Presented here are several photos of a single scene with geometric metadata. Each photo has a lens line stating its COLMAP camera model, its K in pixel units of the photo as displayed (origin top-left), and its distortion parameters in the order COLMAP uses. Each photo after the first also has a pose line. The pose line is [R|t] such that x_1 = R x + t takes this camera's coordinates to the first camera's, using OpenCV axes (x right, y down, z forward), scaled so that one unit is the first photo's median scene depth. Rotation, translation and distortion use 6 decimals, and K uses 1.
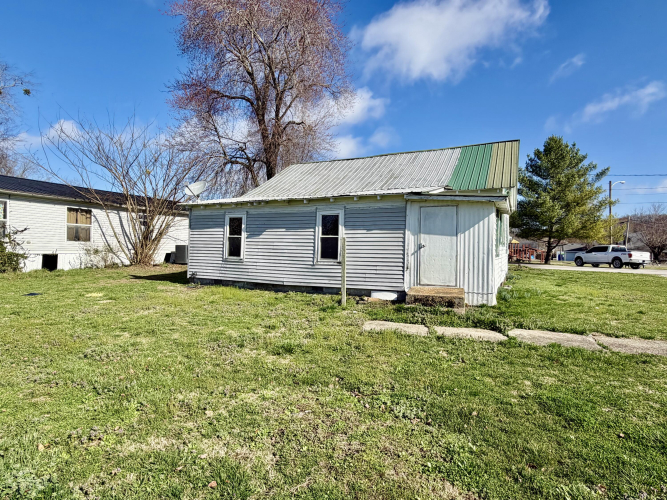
lens RADIAL K [[366.7, 0, 333.5], [0, 366.7, 250.0], [0, 0, 1]] dist [0.003488, 0.000713]
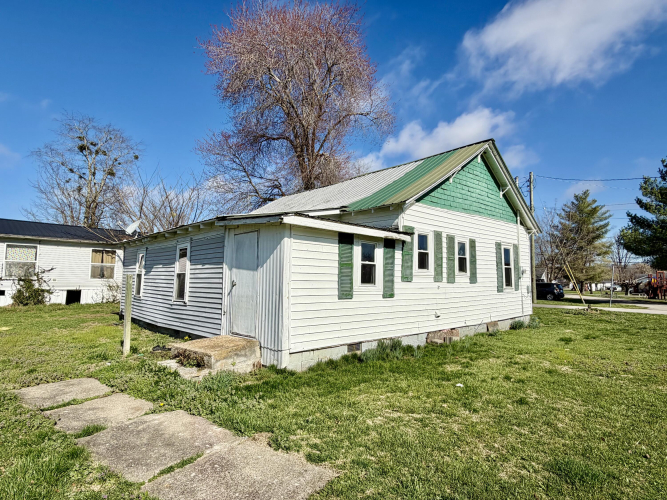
lens RADIAL K [[375.2, 0, 333.5], [0, 375.2, 250.0], [0, 0, 1]] dist [0.035517, 0.000227]
pose [[0.924185, -0.031004, -0.380686, 0.457542], [-0.005657, 0.995480, -0.094807, -0.004502], [0.381904, 0.089773, 0.919832, 0.196832]]
